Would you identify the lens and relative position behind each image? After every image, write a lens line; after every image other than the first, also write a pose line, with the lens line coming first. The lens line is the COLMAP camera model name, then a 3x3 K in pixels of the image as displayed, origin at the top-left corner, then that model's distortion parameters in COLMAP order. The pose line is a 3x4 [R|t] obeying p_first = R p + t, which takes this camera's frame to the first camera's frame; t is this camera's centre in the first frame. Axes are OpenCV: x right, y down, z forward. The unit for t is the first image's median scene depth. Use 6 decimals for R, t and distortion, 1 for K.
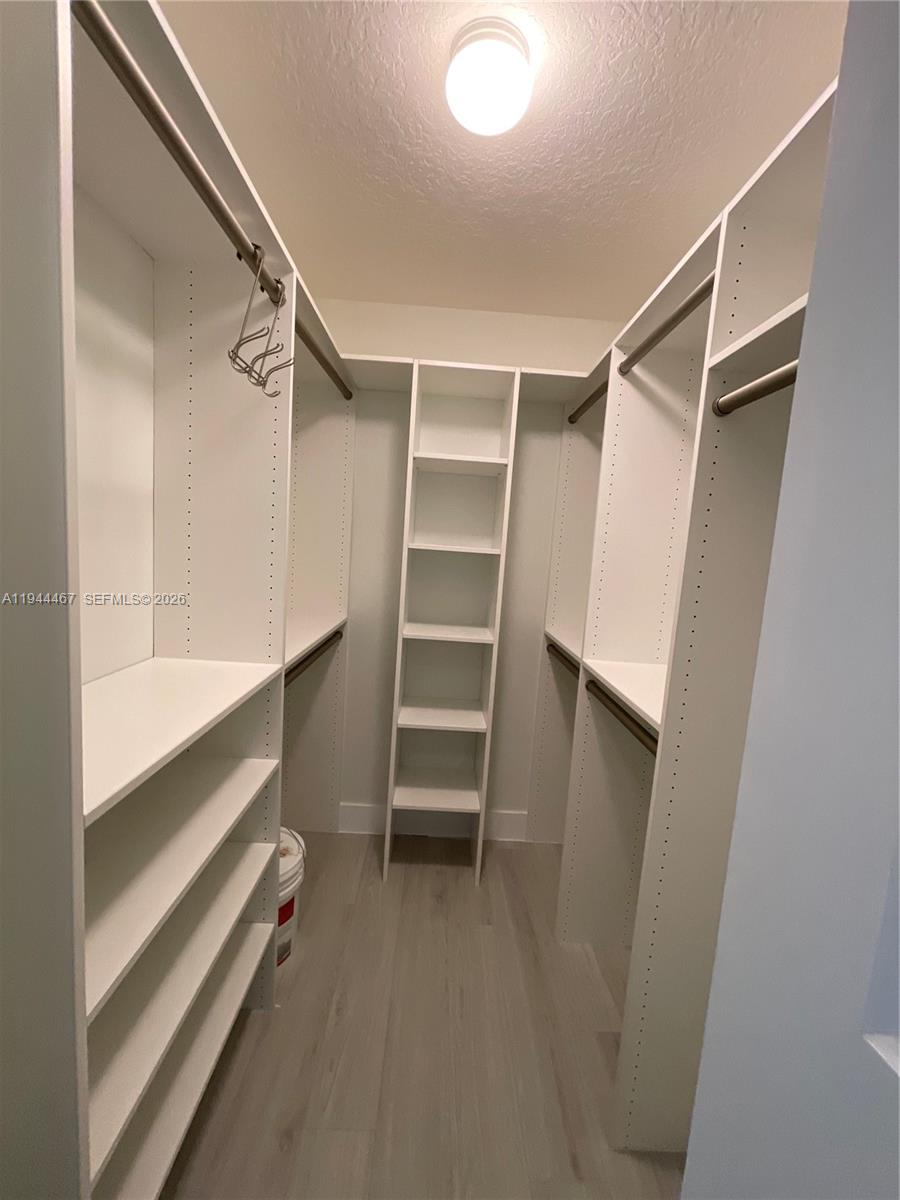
lens RADIAL K [[485.9, 0, 448.0], [0, 485.9, 599.9], [0, 0, 1]] dist [-0.004933, 0.001589]
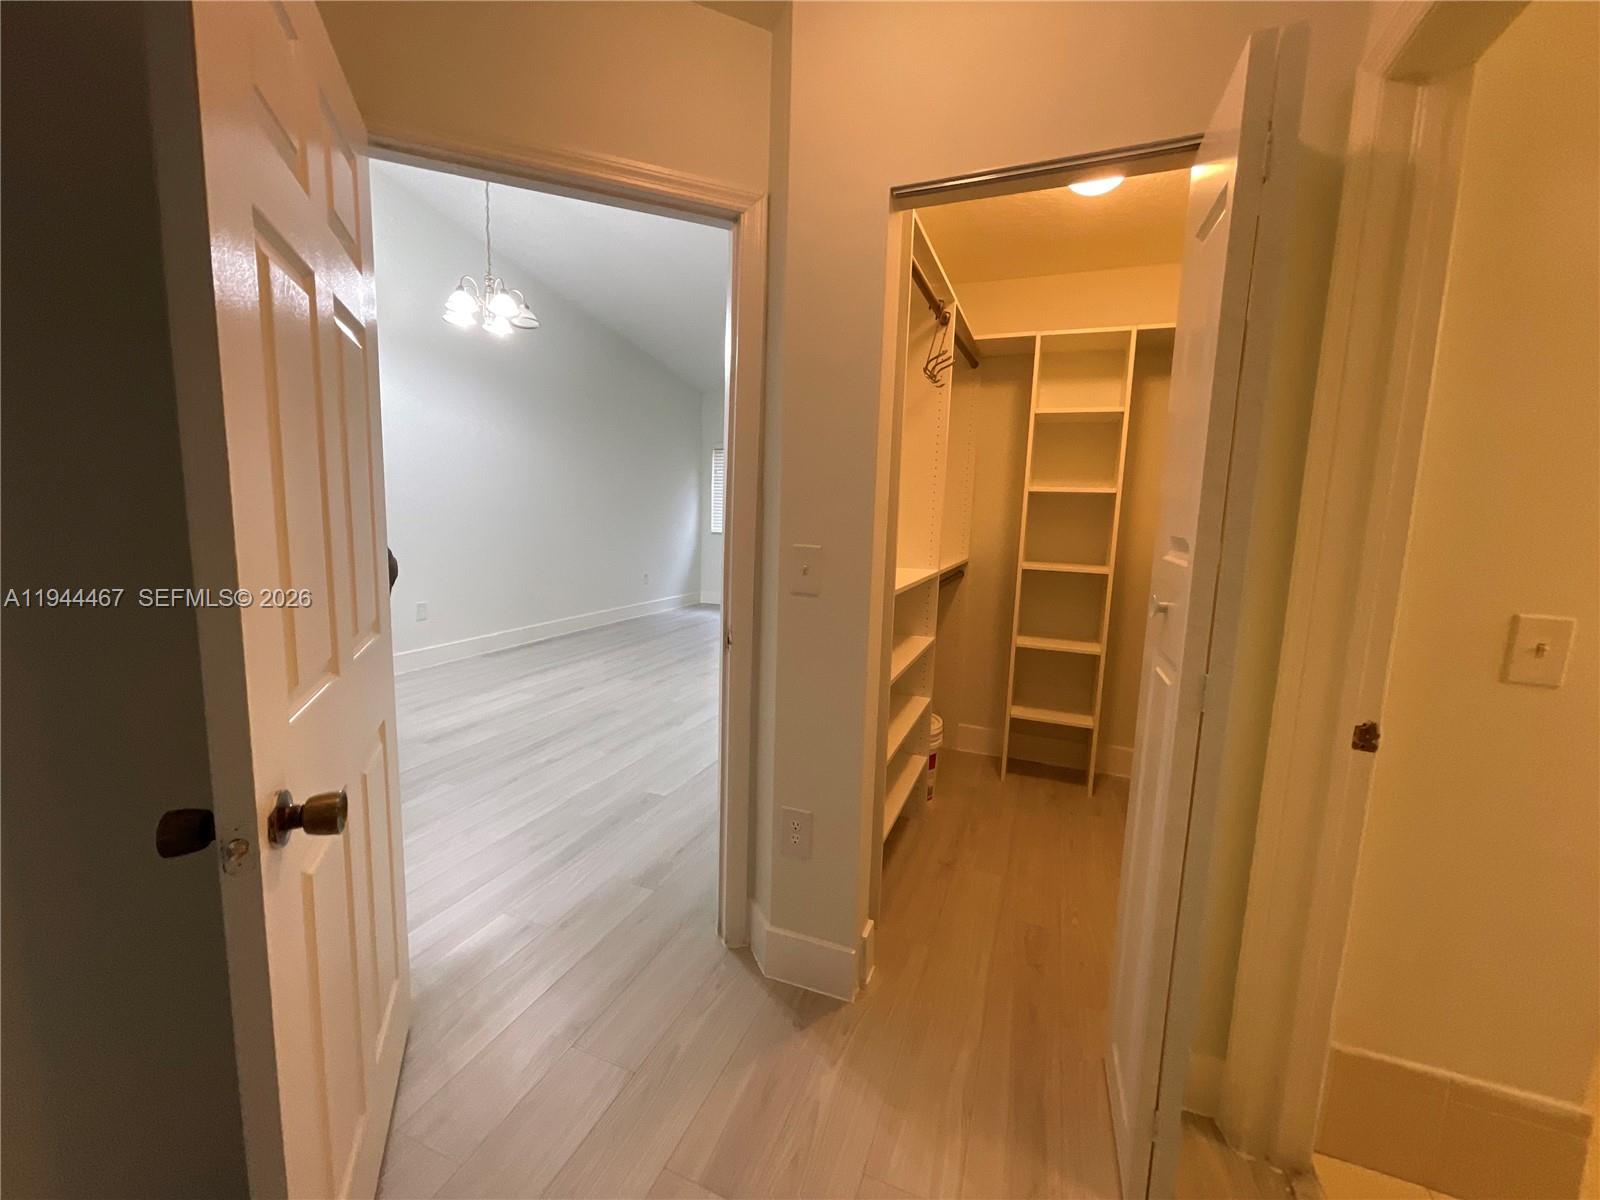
lens RADIAL K [[647.8, 0, 795.4], [0, 647.8, 596.2], [0, 0, 1]] dist [-0.004933, 0.001589]
pose [[0.920965, 0.013268, -0.389420, 0.010262], [-0.012433, 0.999912, 0.004663, 0.140601], [0.389448, 0.000547, 0.921048, -0.636983]]
